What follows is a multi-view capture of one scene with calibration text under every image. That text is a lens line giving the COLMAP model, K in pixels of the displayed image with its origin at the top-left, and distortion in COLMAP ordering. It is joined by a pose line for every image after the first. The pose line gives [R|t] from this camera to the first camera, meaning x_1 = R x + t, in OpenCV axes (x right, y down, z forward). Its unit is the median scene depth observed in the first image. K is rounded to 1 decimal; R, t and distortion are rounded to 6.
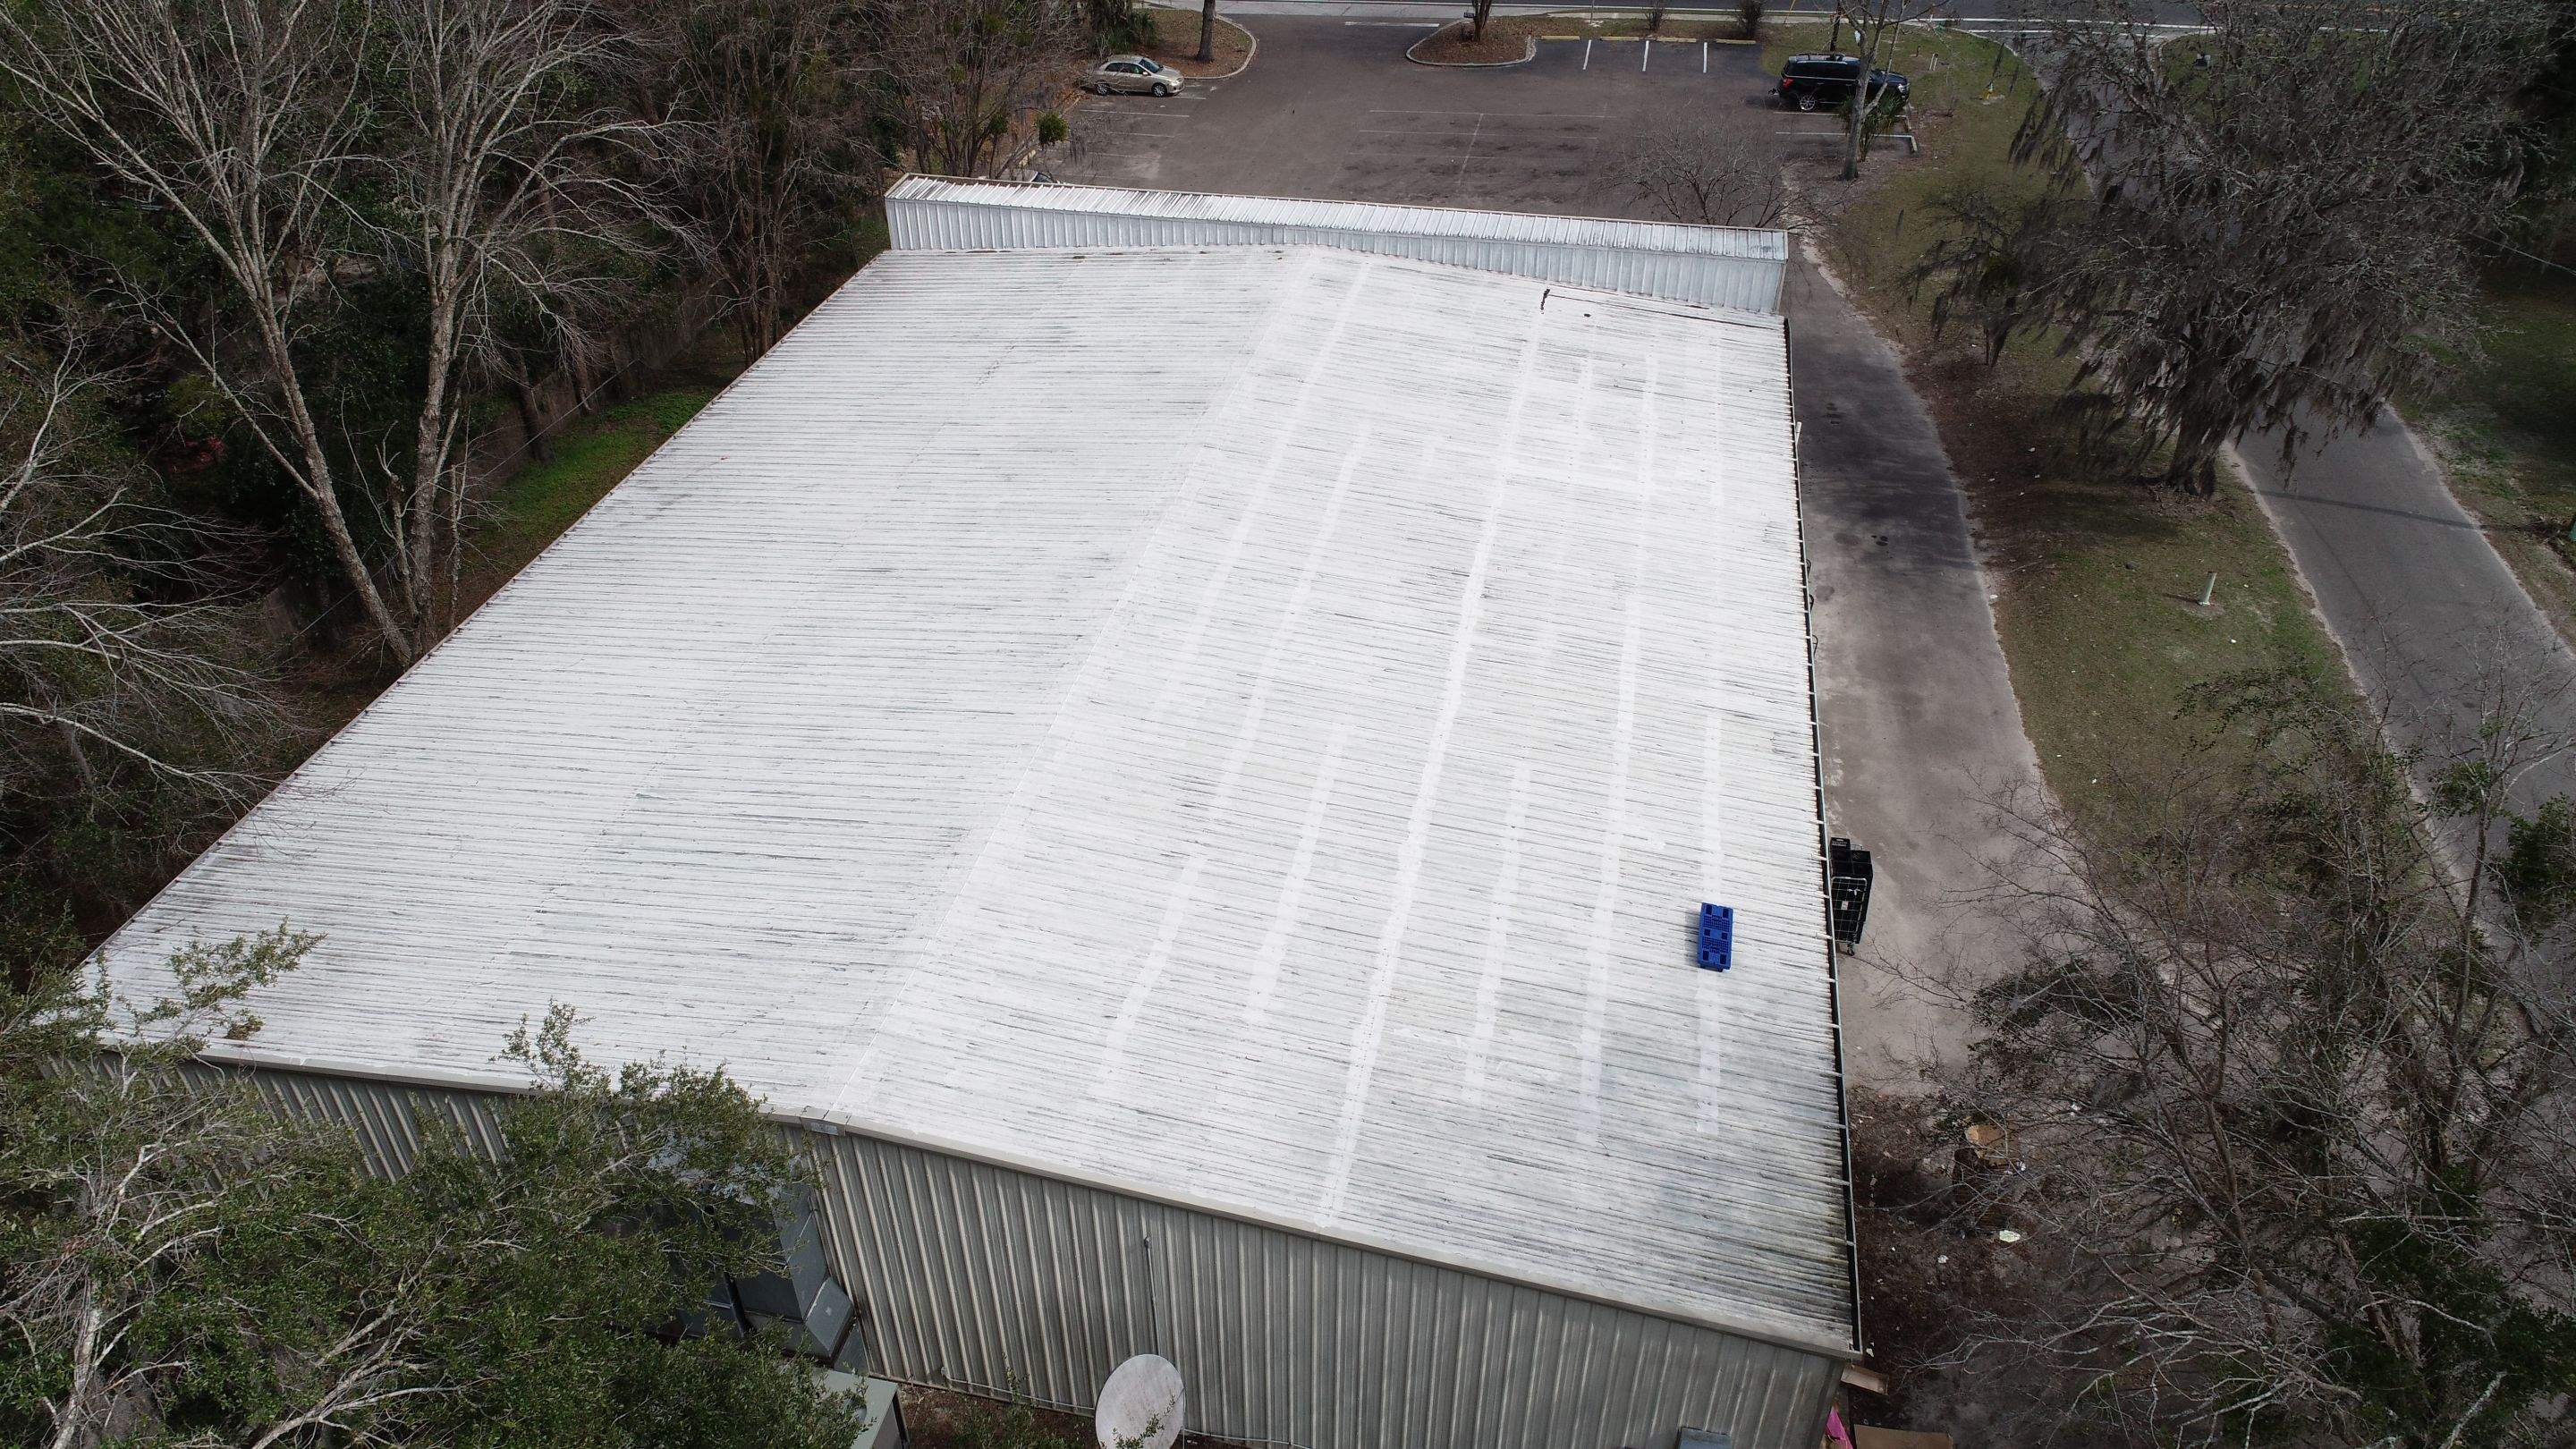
lens RADIAL K [[1720.8, 0, 1283.3], [0, 1720.8, 726.8], [0, 0, 1]] dist [-0.000377, -0.005033]
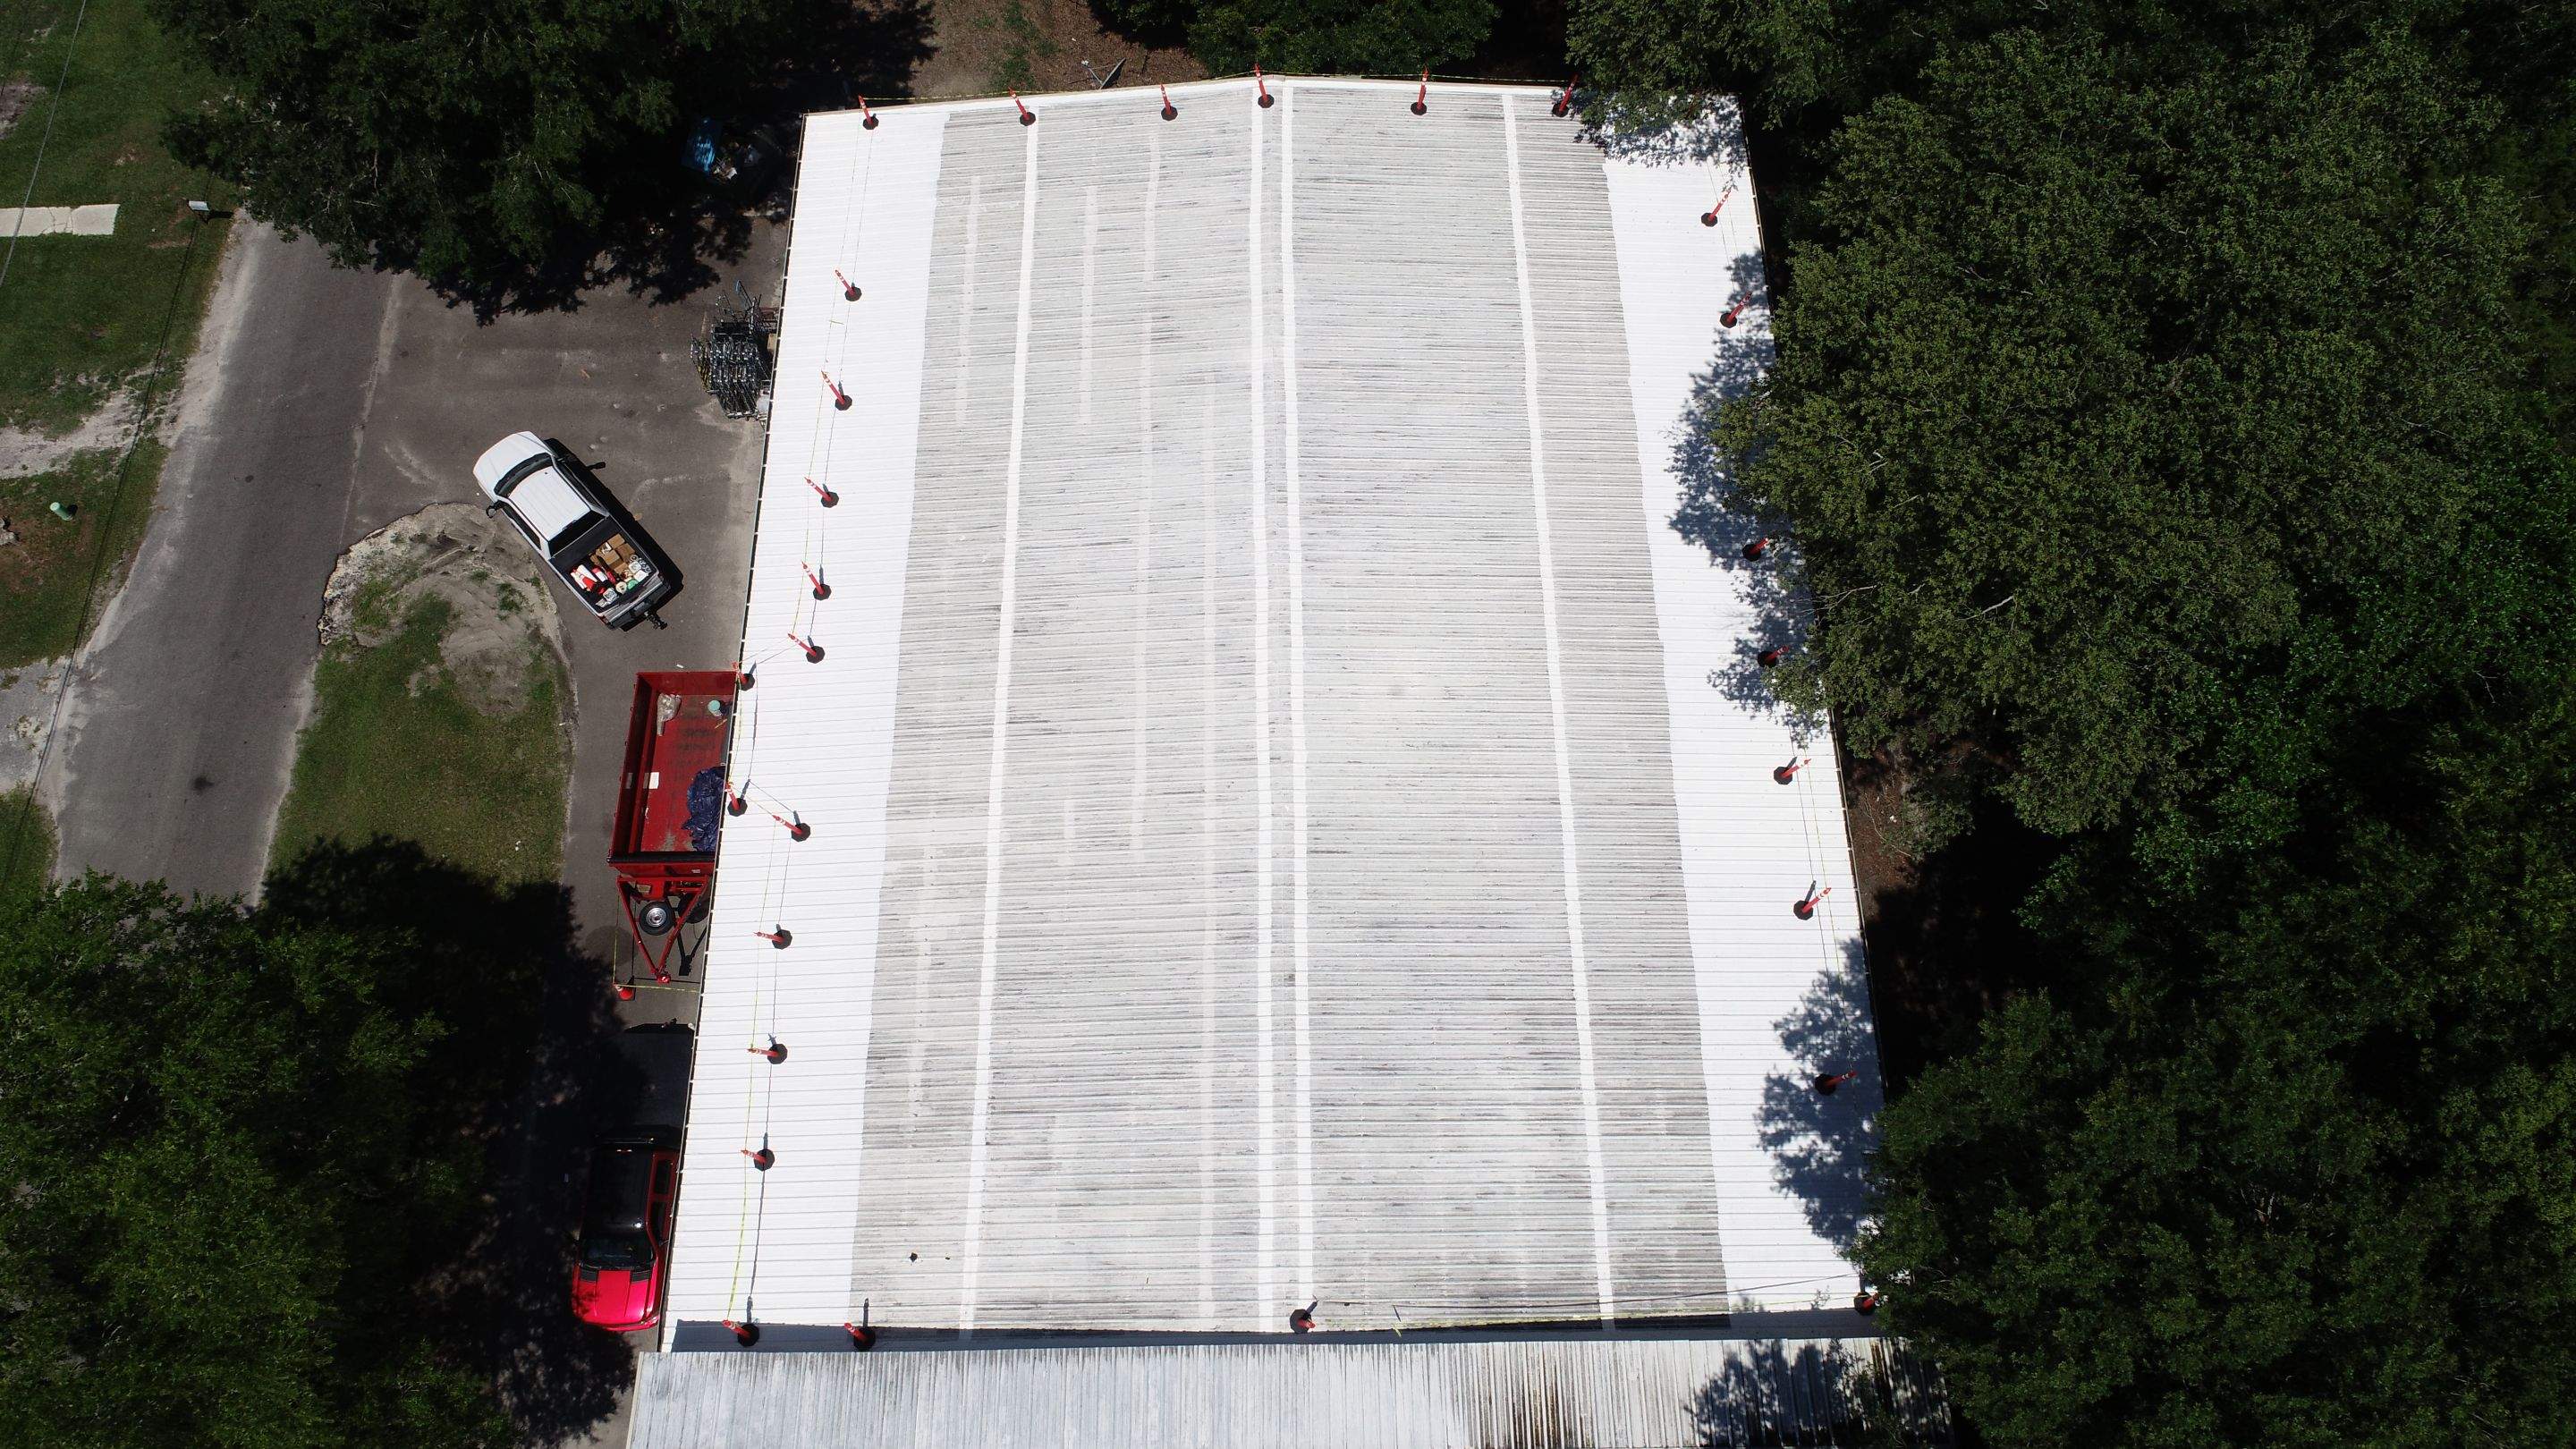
lens RADIAL K [[1720.8, 0, 1284.2], [0, 1720.8, 726.5], [0, 0, 1]] dist [-0.000377, -0.005033]
pose [[-0.975614, 0.208776, -0.067753, 0.021620], [-0.112911, -0.212662, 0.970580, -1.442385], [0.188225, 0.954561, 0.231049, 0.924062]]
